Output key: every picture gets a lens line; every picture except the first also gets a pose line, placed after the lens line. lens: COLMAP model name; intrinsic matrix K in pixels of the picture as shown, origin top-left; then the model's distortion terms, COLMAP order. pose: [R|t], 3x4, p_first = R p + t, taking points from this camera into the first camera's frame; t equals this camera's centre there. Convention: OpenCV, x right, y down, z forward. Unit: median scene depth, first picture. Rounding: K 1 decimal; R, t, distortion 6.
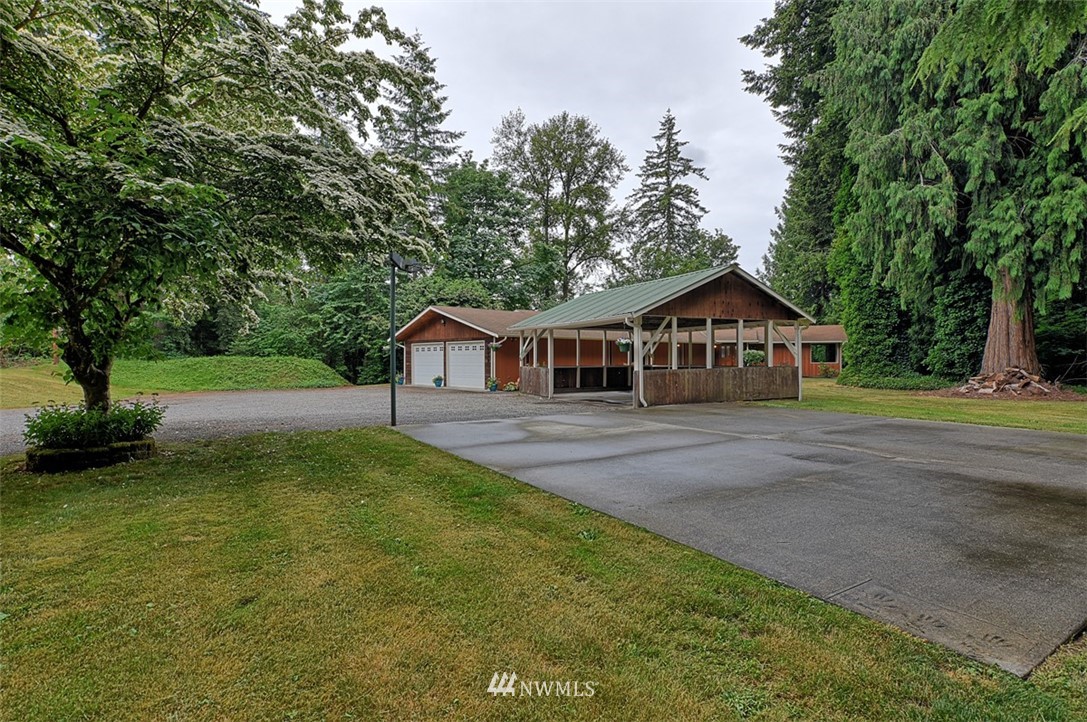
lens RADIAL K [[533.7, 0, 542.0], [0, 533.7, 358.1], [0, 0, 1]] dist [-0.000618, 0.000609]
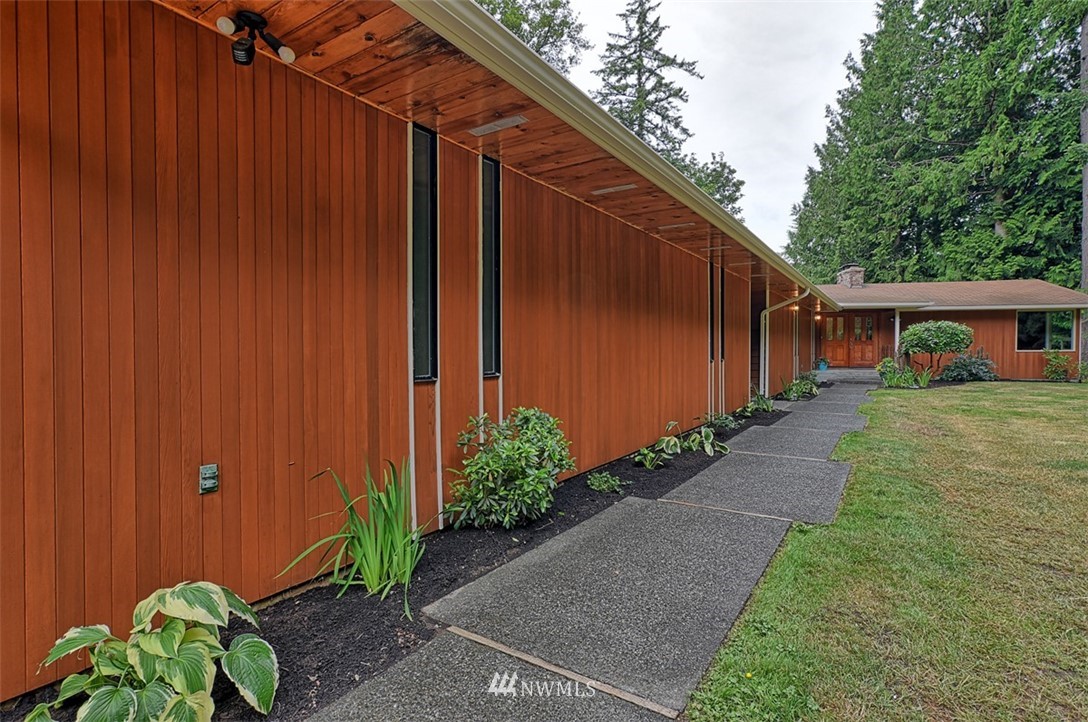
lens RADIAL K [[534.2, 0, 542.5], [0, 534.2, 358.1], [0, 0, 1]] dist [-0.000618, 0.000609]
pose [[0.982134, 0.000000, 0.188185, -0.010351], [-0.002838, 0.999886, 0.014814, 0.005681], [-0.188164, -0.015083, 0.982022, 0.366685]]
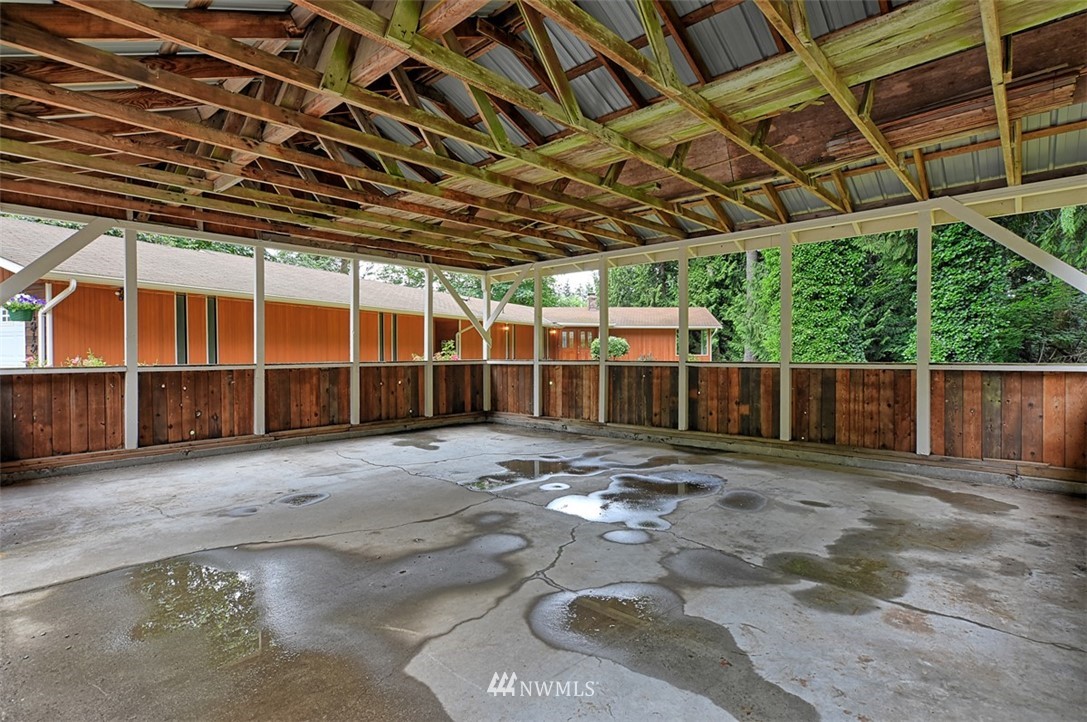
lens RADIAL K [[533.7, 0, 542.0], [0, 533.7, 358.1], [0, 0, 1]] dist [-0.000618, 0.000609]
pose [[0.937386, -0.002880, 0.348279, 0.037779], [-0.001826, 0.999911, 0.013185, 0.002228], [-0.348286, -0.012995, 0.937298, 0.216078]]
